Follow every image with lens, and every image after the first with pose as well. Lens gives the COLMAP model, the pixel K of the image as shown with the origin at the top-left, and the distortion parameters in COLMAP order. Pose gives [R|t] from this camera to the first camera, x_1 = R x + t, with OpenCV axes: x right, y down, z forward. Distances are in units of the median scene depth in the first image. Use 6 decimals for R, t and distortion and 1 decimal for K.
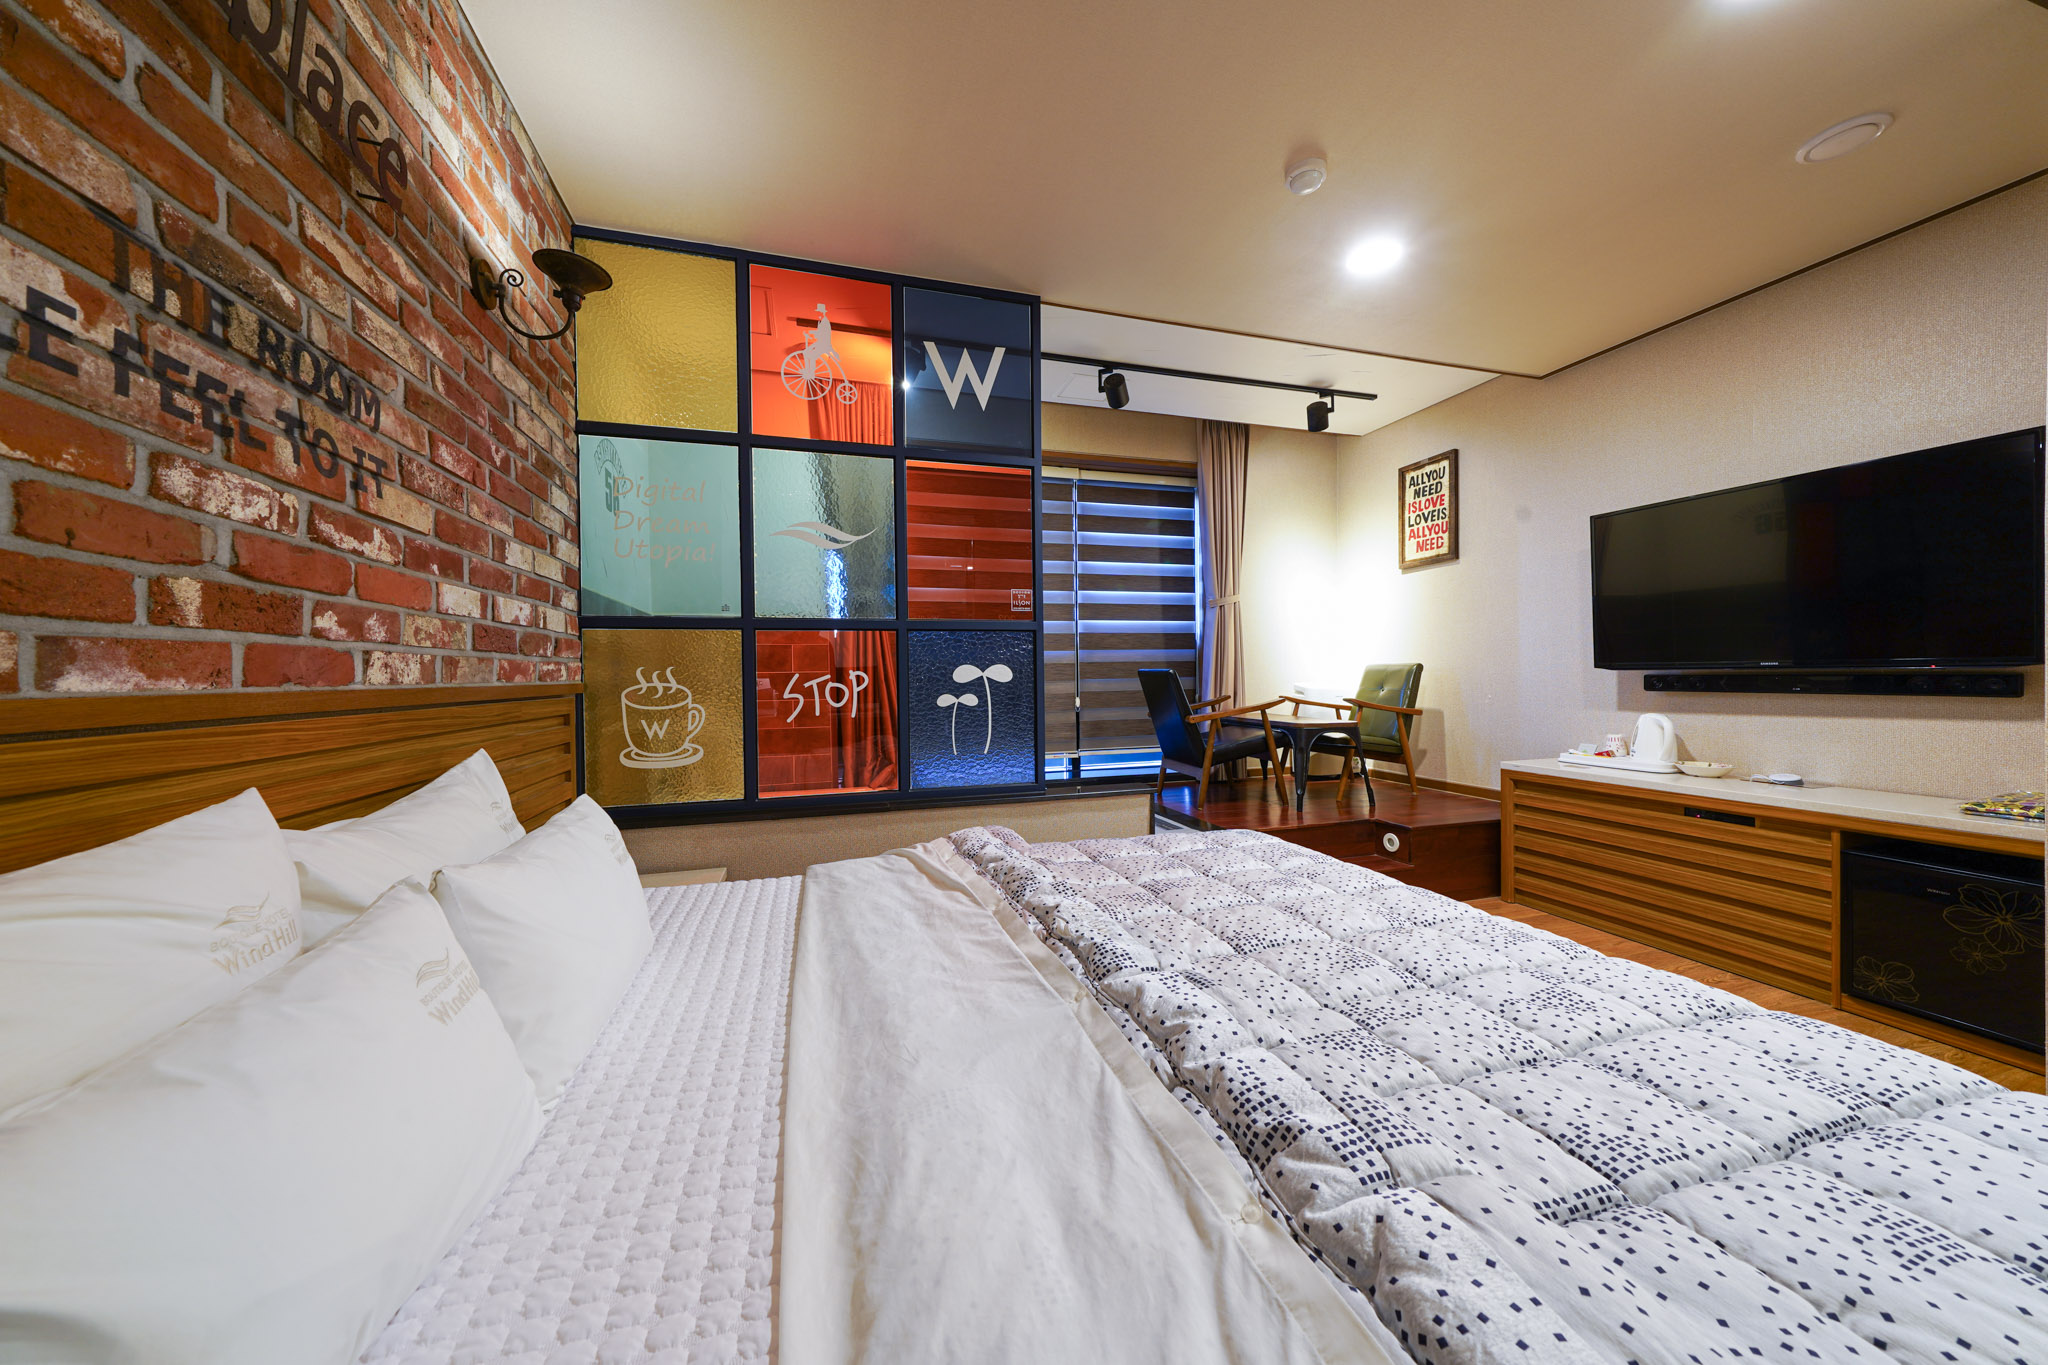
lens RADIAL K [[681.4, 0, 1026.9], [0, 681.4, 681.9], [0, 0, 1]] dist [0.000960, 0.000031]
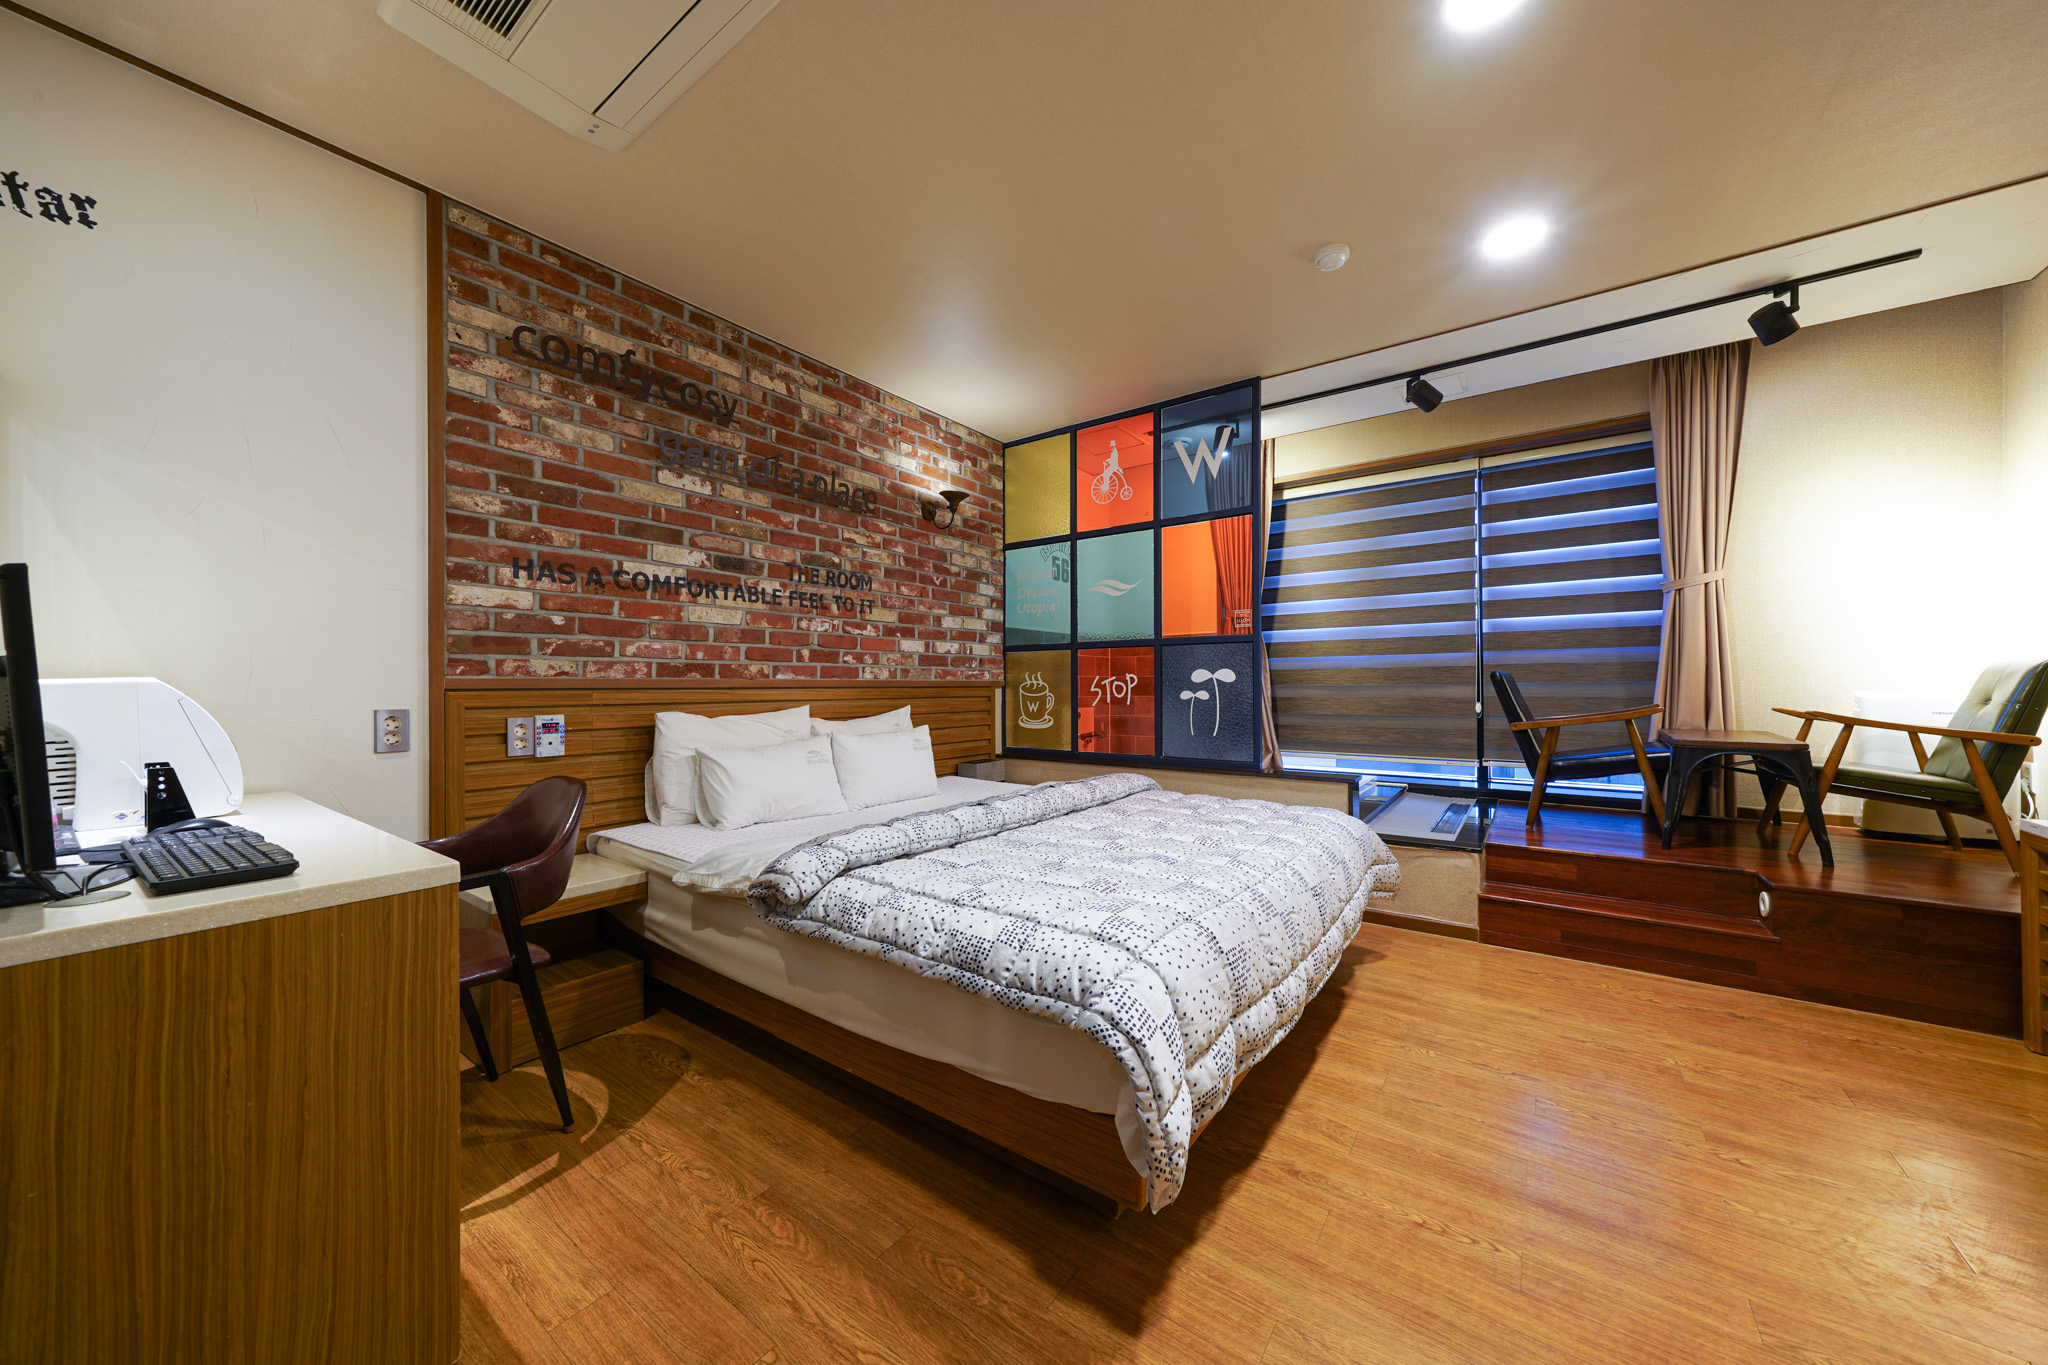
lens RADIAL K [[681.4, 0, 1030.0], [0, 681.4, 682.1], [0, 0, 1]] dist [0.000960, 0.000031]
pose [[0.613905, 0.006770, -0.789351, 1.444250], [-0.012142, 0.999926, -0.000867, 0.010093], [0.789287, 0.010116, 0.613942, -0.192036]]
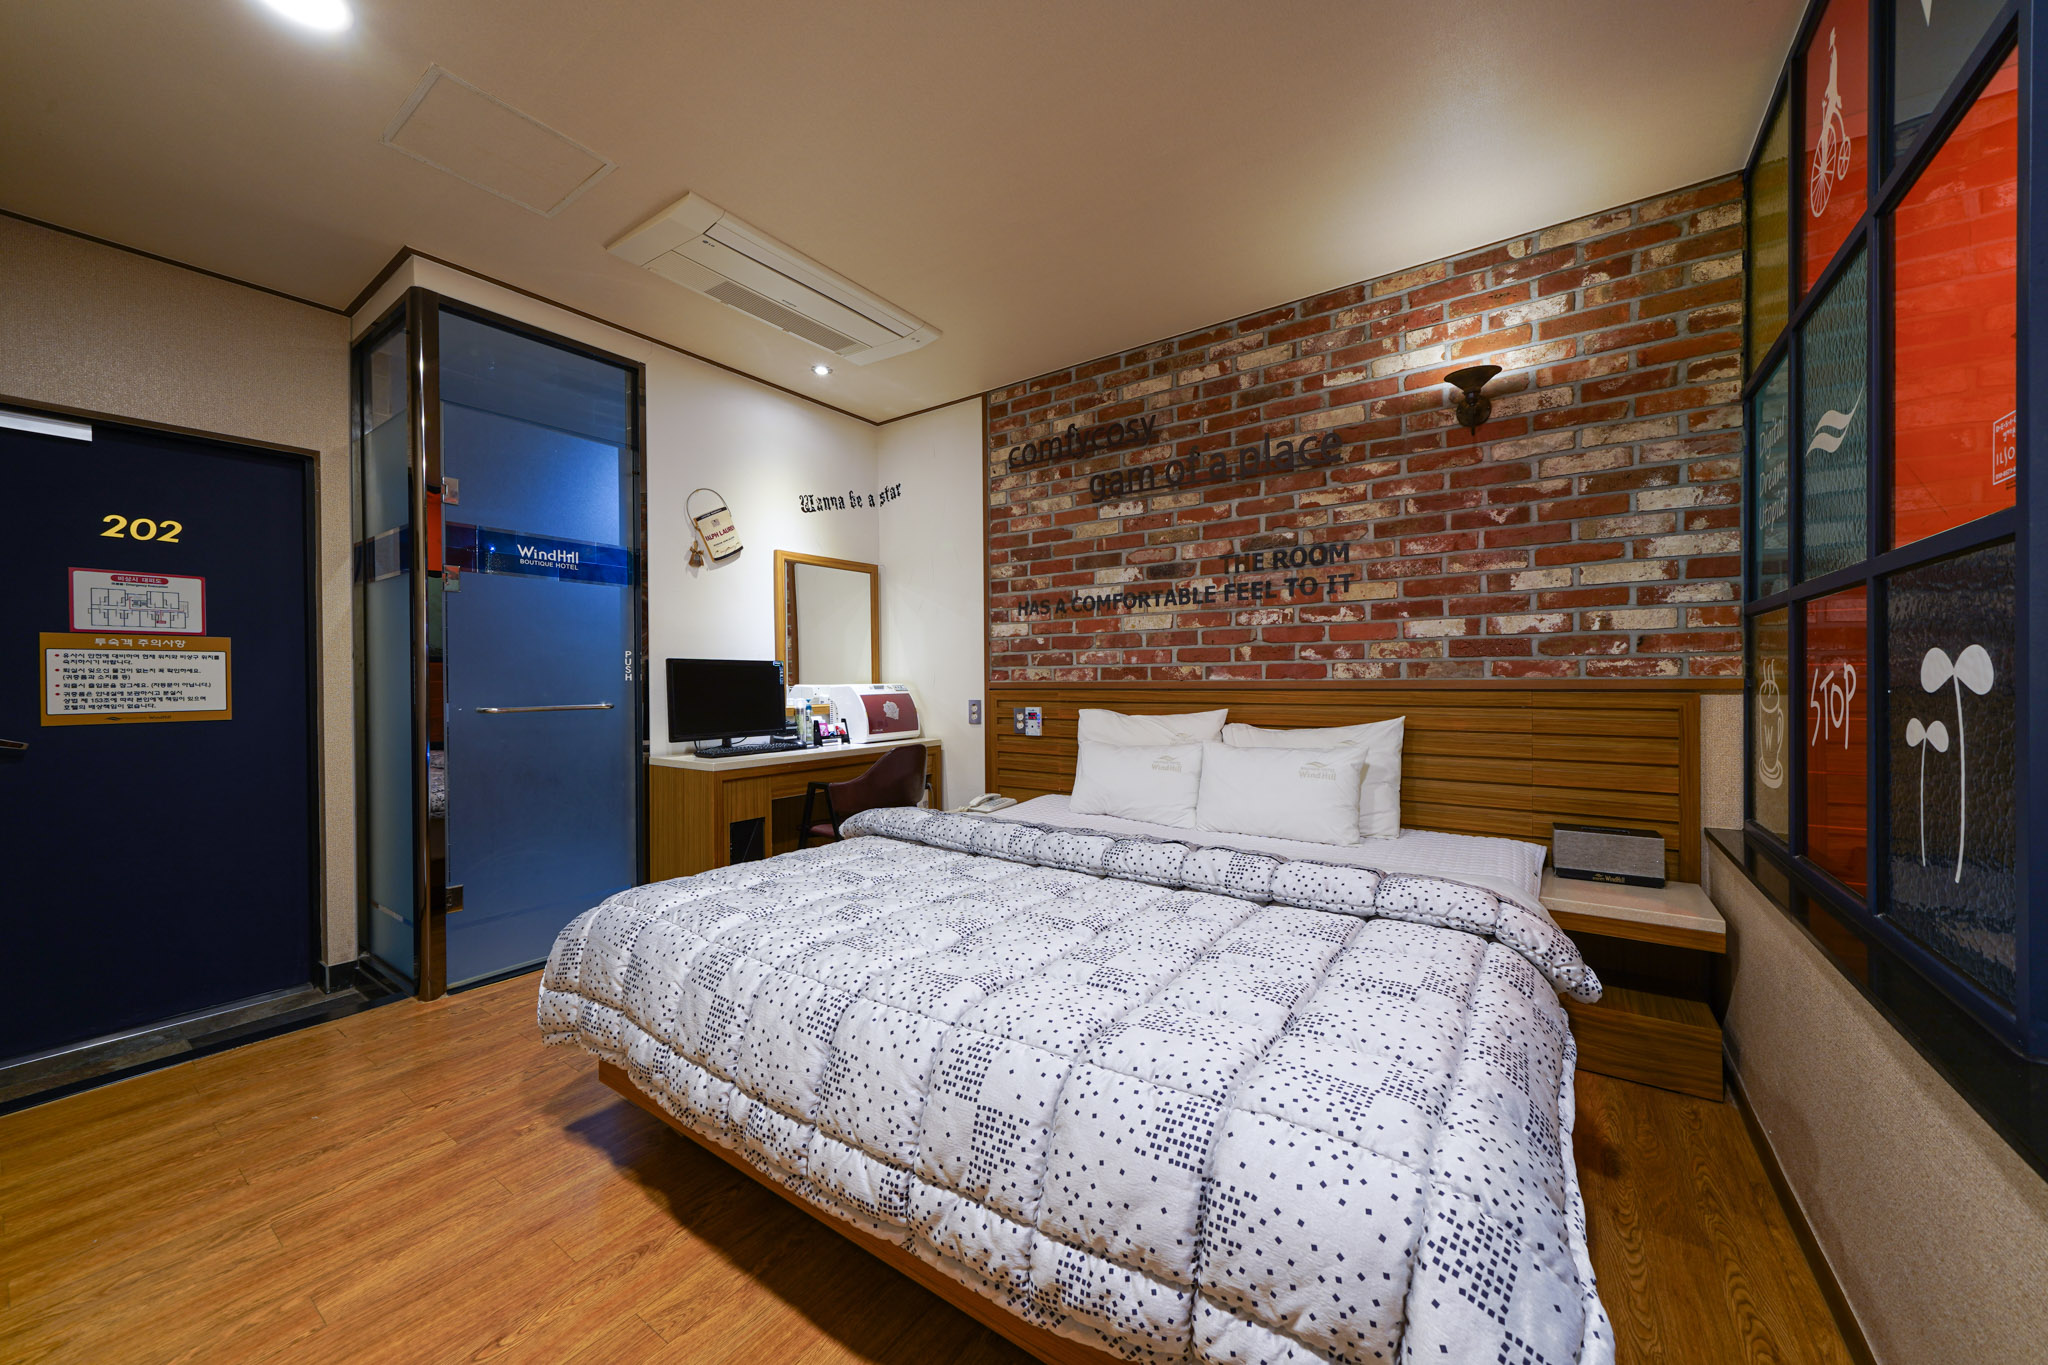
lens RADIAL K [[761.2, 0, 1055.6], [0, 761.2, 681.7], [0, 0, 1]] dist [0.001236, -0.000265]
pose [[-0.763287, 0.020893, -0.645722, 1.106848], [0.010379, 0.999745, 0.020079, -0.036523], [0.645976, 0.008624, -0.763309, 1.880110]]
